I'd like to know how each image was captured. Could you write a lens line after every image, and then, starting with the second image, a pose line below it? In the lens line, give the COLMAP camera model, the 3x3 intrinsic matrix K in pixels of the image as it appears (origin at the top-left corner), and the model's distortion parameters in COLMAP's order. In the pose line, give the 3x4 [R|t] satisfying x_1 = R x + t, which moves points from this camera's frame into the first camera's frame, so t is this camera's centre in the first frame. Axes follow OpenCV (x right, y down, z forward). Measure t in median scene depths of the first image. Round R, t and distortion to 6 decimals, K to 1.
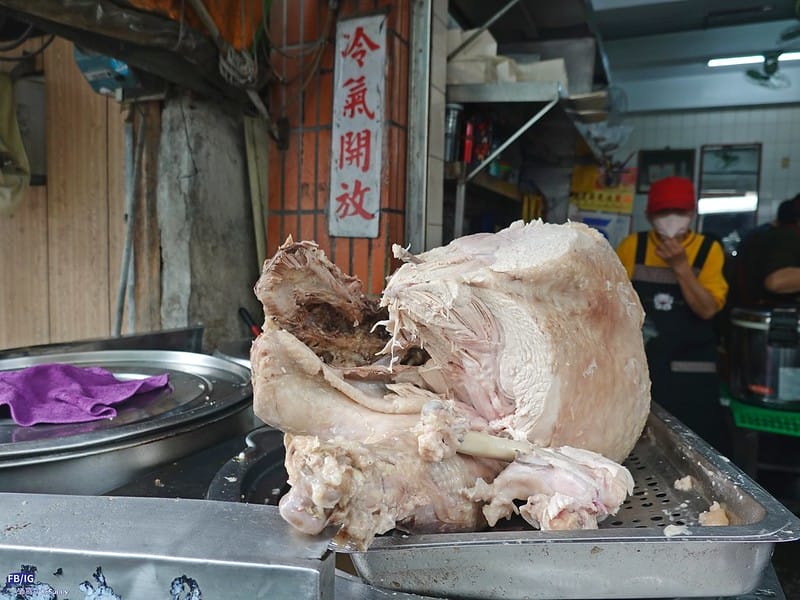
lens RADIAL K [[606.4, 0, 394.9], [0, 606.4, 294.9], [0, 0, 1]] dist [0.001817, -0.002491]
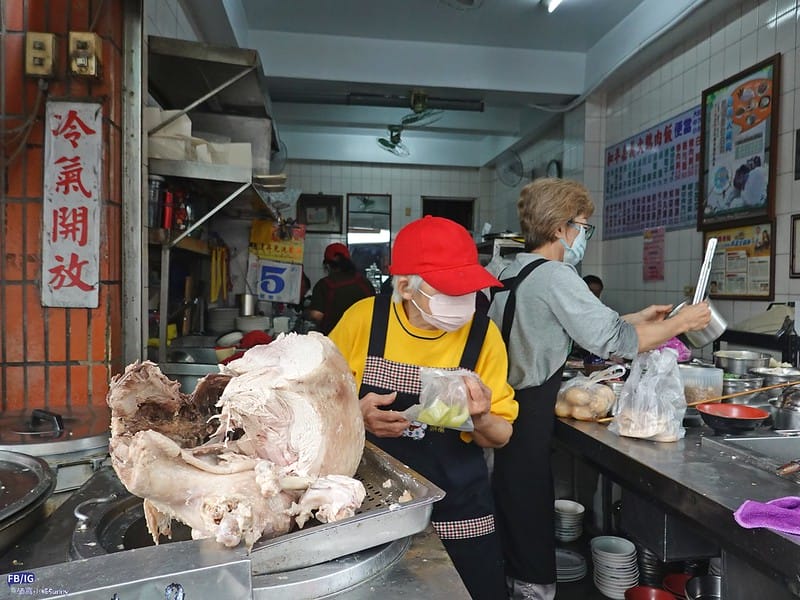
lens RADIAL K [[606.4, 0, 395.7], [0, 606.4, 296.6], [0, 0, 1]] dist [0.001817, -0.002491]
pose [[0.853563, -0.026259, 0.520328, -0.135077], [0.045642, 0.998658, -0.024473, -0.063497], [-0.518987, 0.044638, 0.853616, -0.184103]]
